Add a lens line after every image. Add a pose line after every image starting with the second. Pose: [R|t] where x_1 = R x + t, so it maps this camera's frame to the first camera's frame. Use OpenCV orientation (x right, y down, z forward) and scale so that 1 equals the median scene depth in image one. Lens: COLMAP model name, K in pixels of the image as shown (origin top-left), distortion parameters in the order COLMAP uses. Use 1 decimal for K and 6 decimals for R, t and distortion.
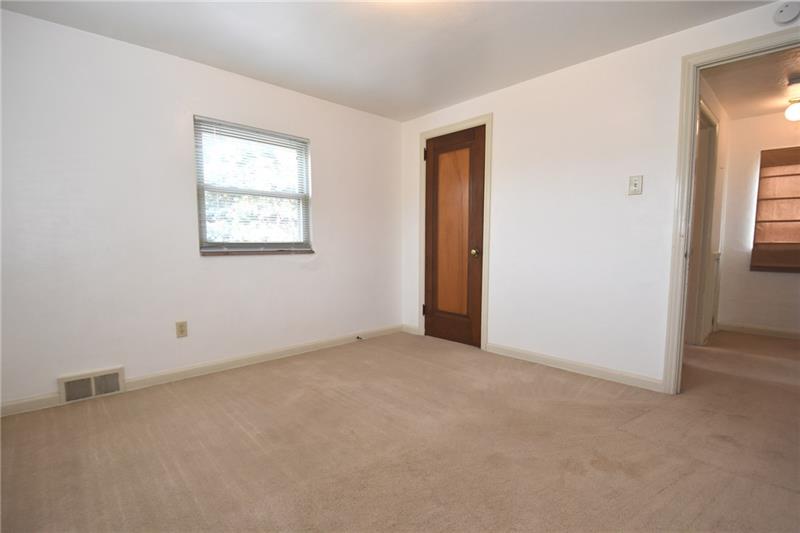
lens RADIAL K [[371.0, 0, 396.4], [0, 371.0, 274.5], [0, 0, 1]] dist [-0.031002, -0.000795]
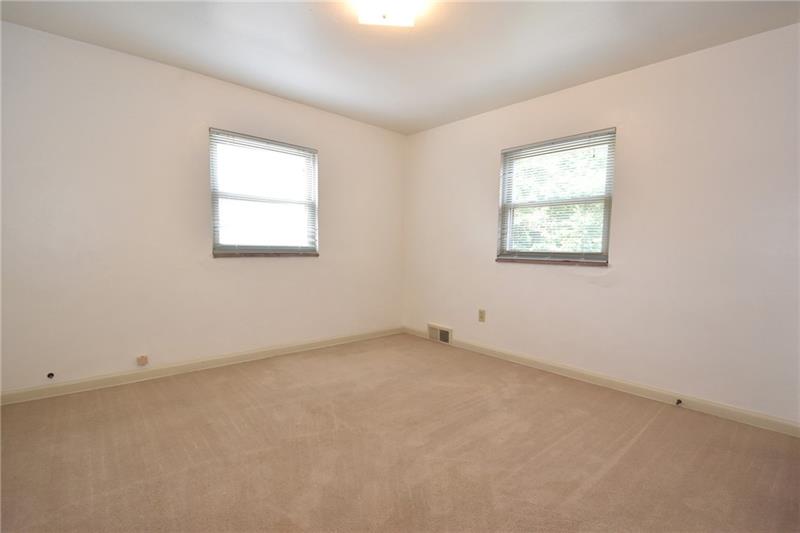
lens RADIAL K [[371.0, 0, 396.4], [0, 371.0, 274.5], [0, 0, 1]] dist [-0.031002, -0.000795]
pose [[-0.034672, 0.070862, -0.996883, 0.720600], [-0.101841, 0.992040, 0.074060, -0.063665], [0.994196, 0.104092, -0.027179, 0.682451]]
